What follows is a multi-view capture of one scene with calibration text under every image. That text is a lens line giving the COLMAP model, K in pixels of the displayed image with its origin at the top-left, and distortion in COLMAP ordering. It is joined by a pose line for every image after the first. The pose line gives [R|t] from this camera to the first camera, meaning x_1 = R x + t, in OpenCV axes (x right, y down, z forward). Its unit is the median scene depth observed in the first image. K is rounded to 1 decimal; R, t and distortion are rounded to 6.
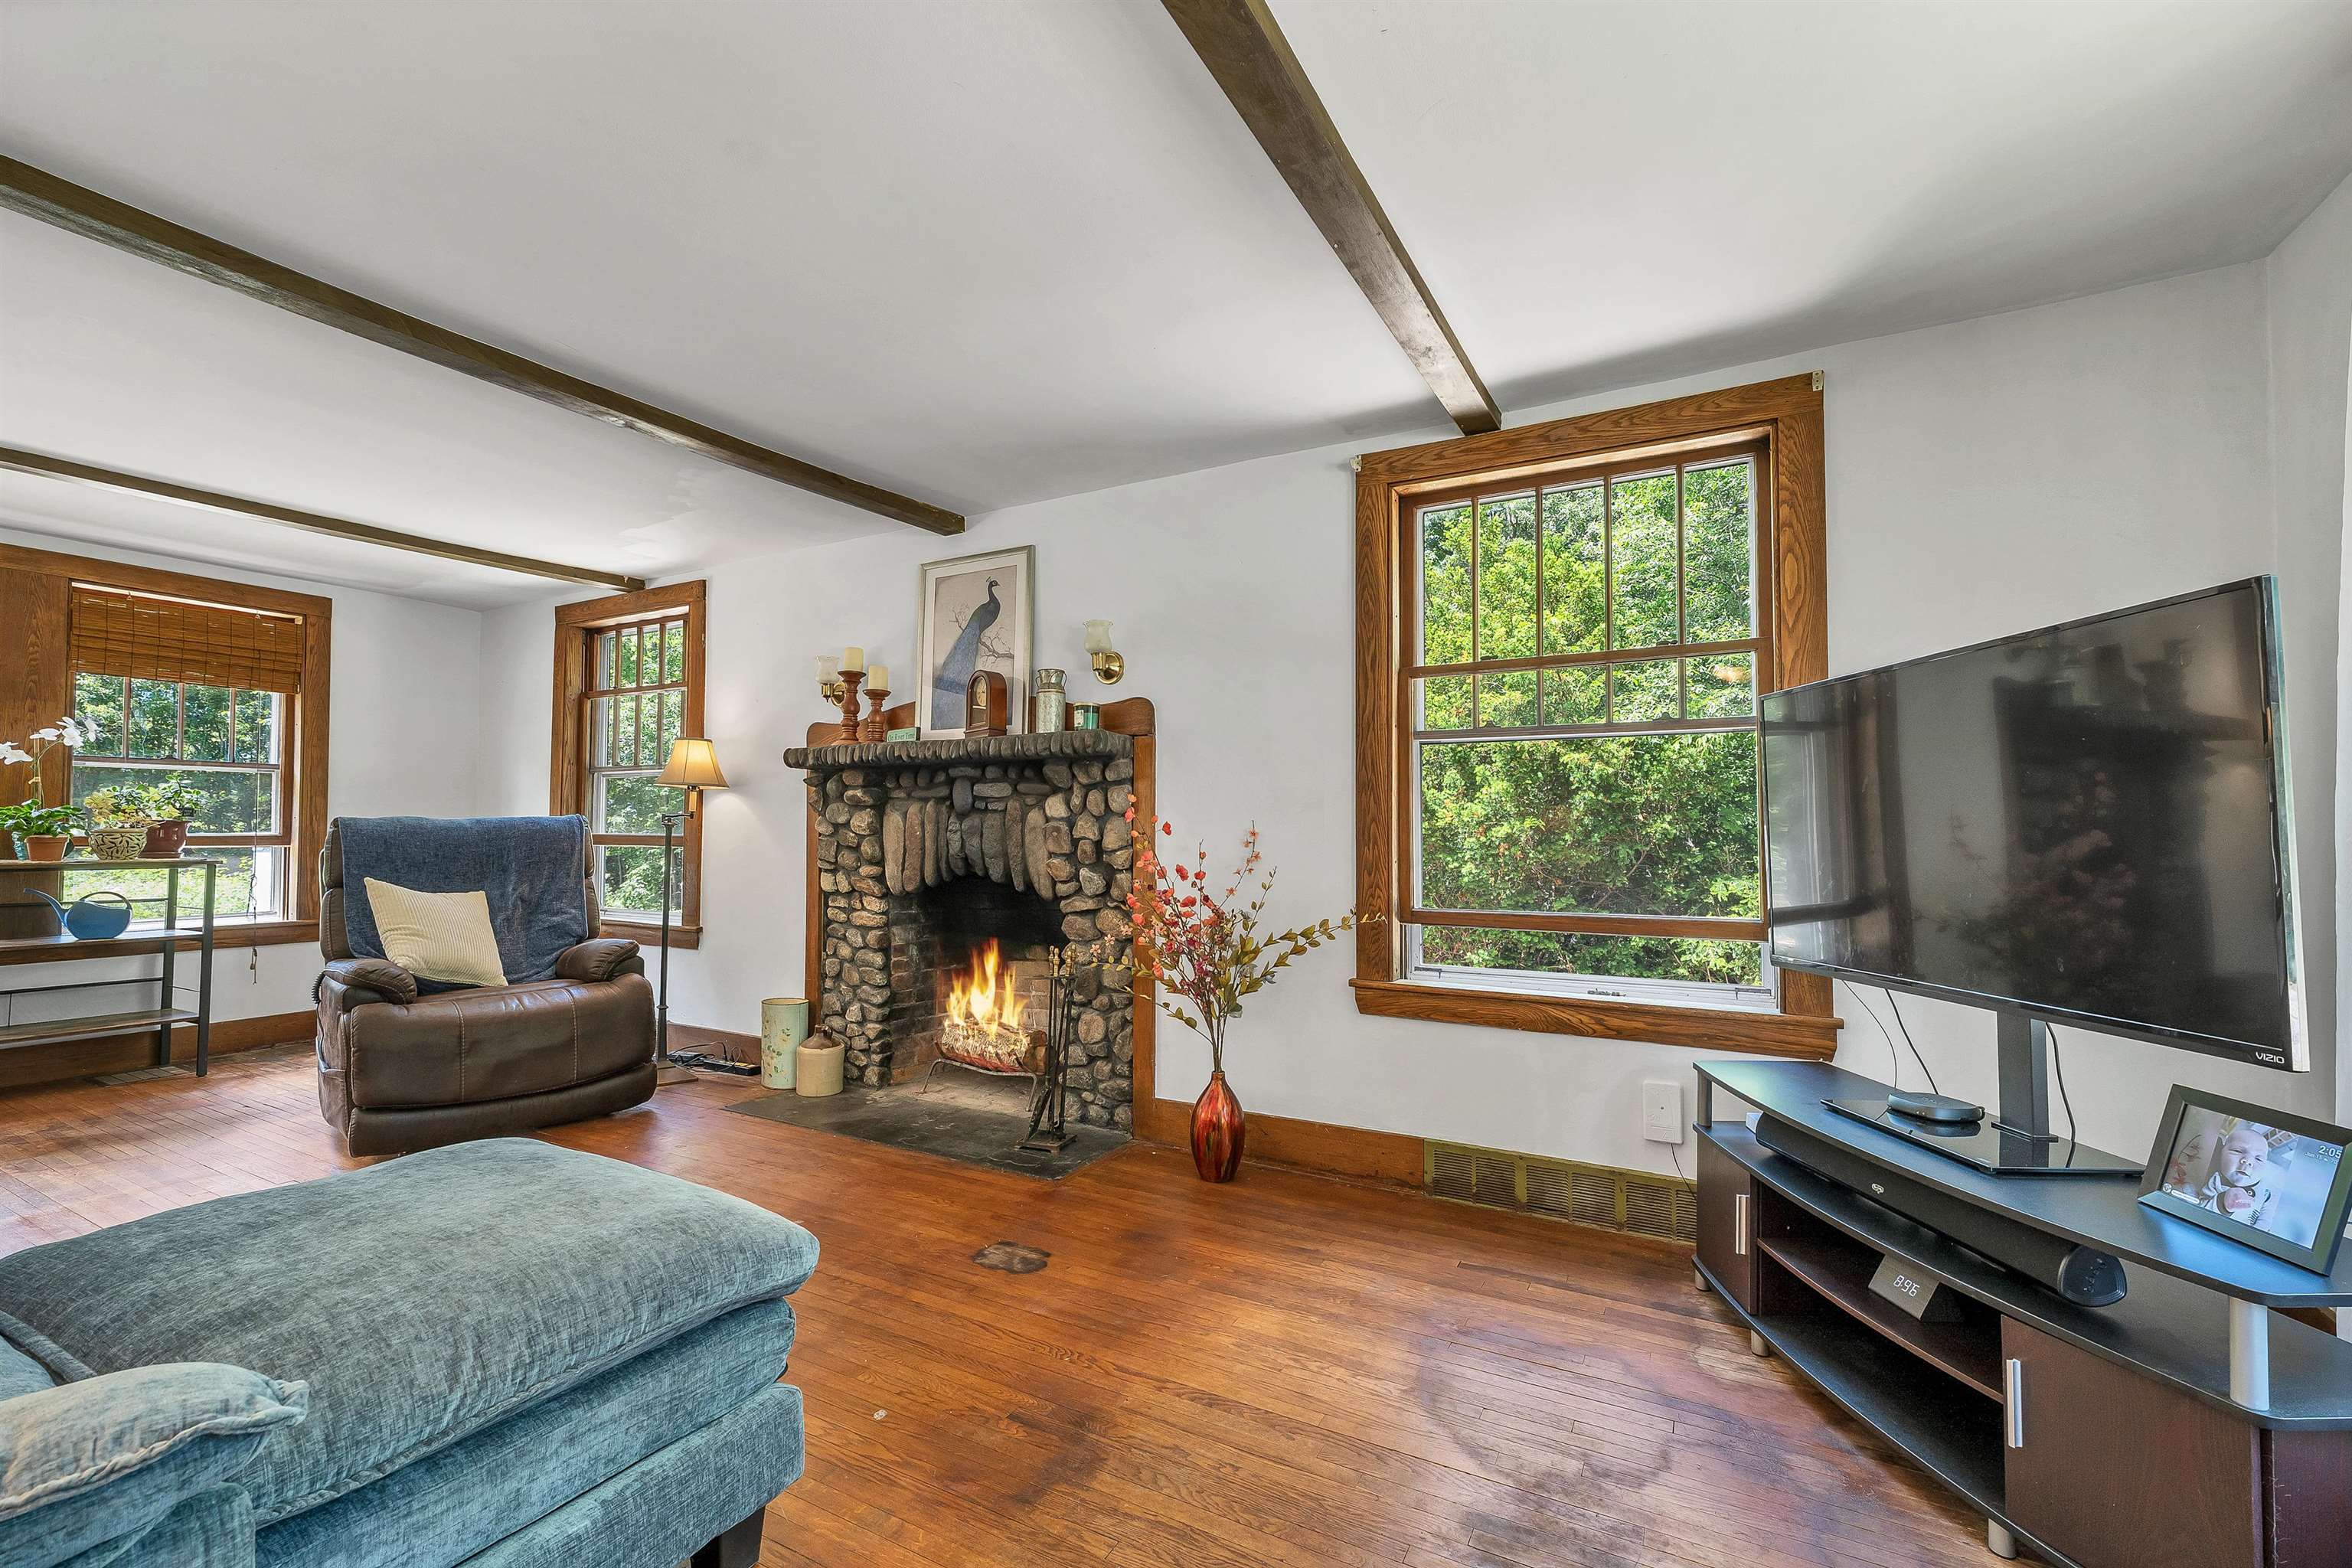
lens RADIAL K [[997.8, 0, 1176.9], [0, 997.8, 795.3], [0, 0, 1]] dist [0.001212, -0.000248]
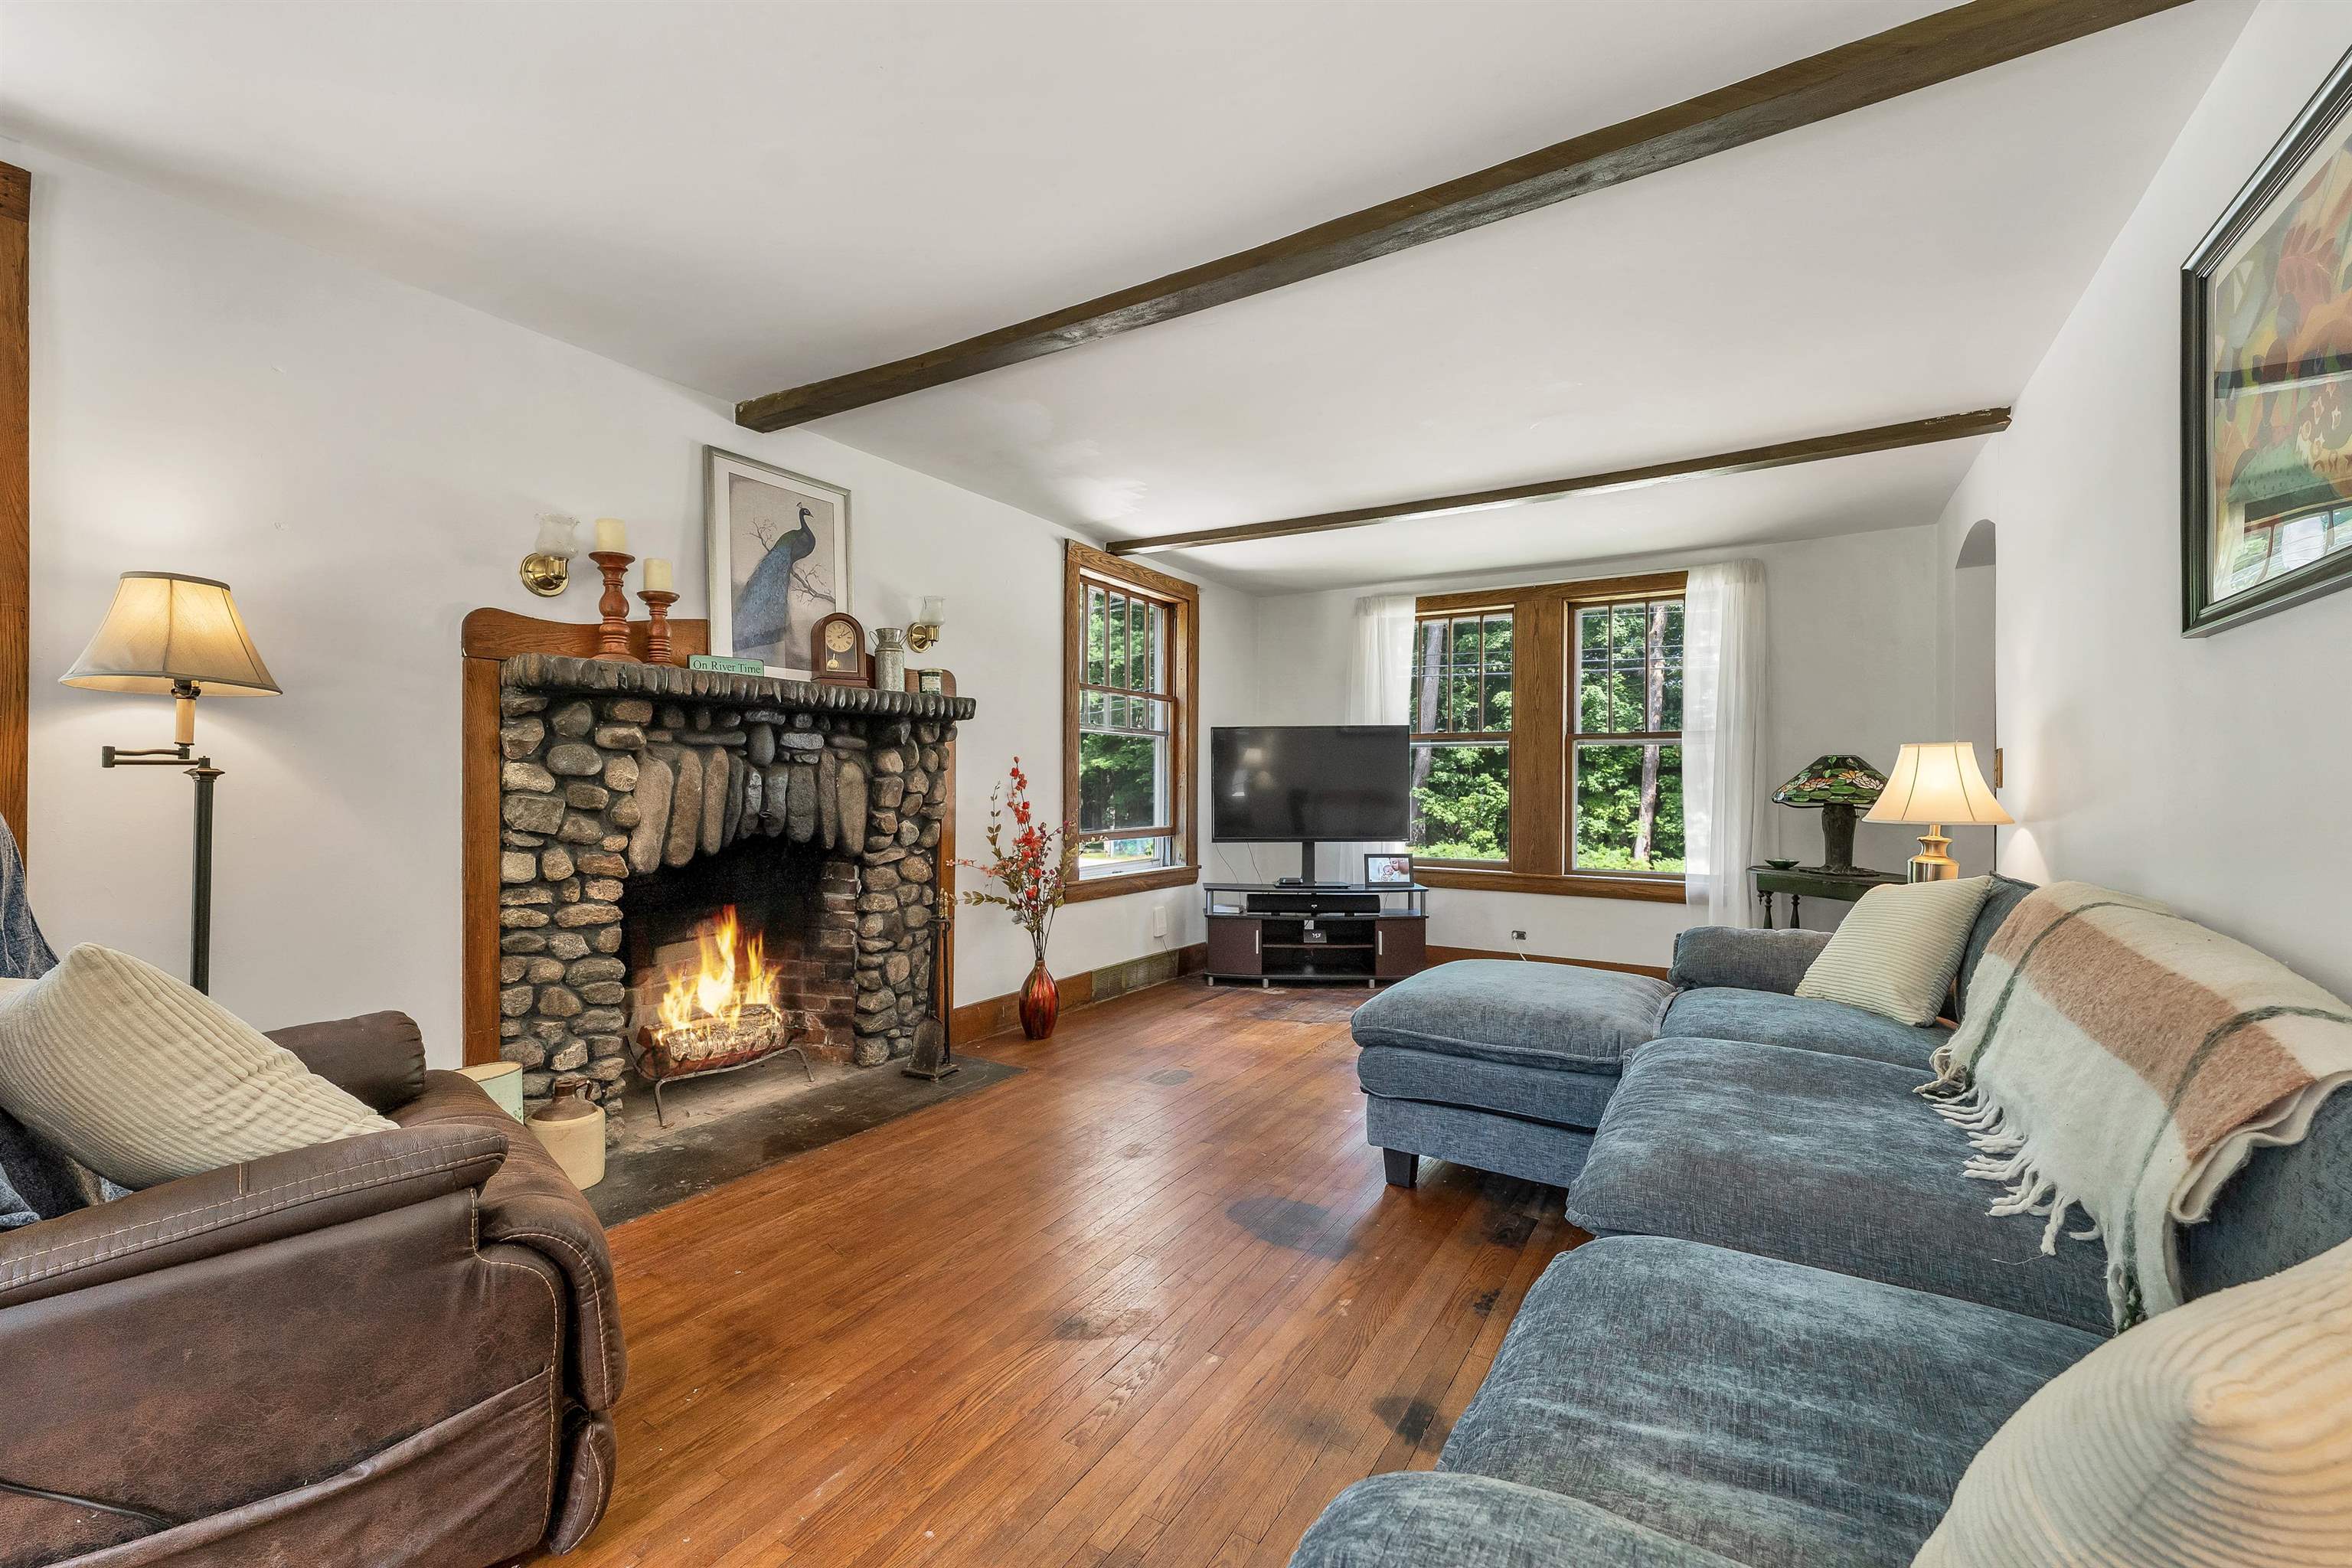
lens RADIAL K [[947.9, 0, 1176.0], [0, 947.9, 784.0], [0, 0, 1]] dist [-0.000657, -0.000220]
pose [[0.047513, -0.000461, 0.998870, -1.046427], [-0.037215, 0.999305, 0.002231, 0.019688], [-0.998177, -0.037279, 0.047463, 0.630956]]
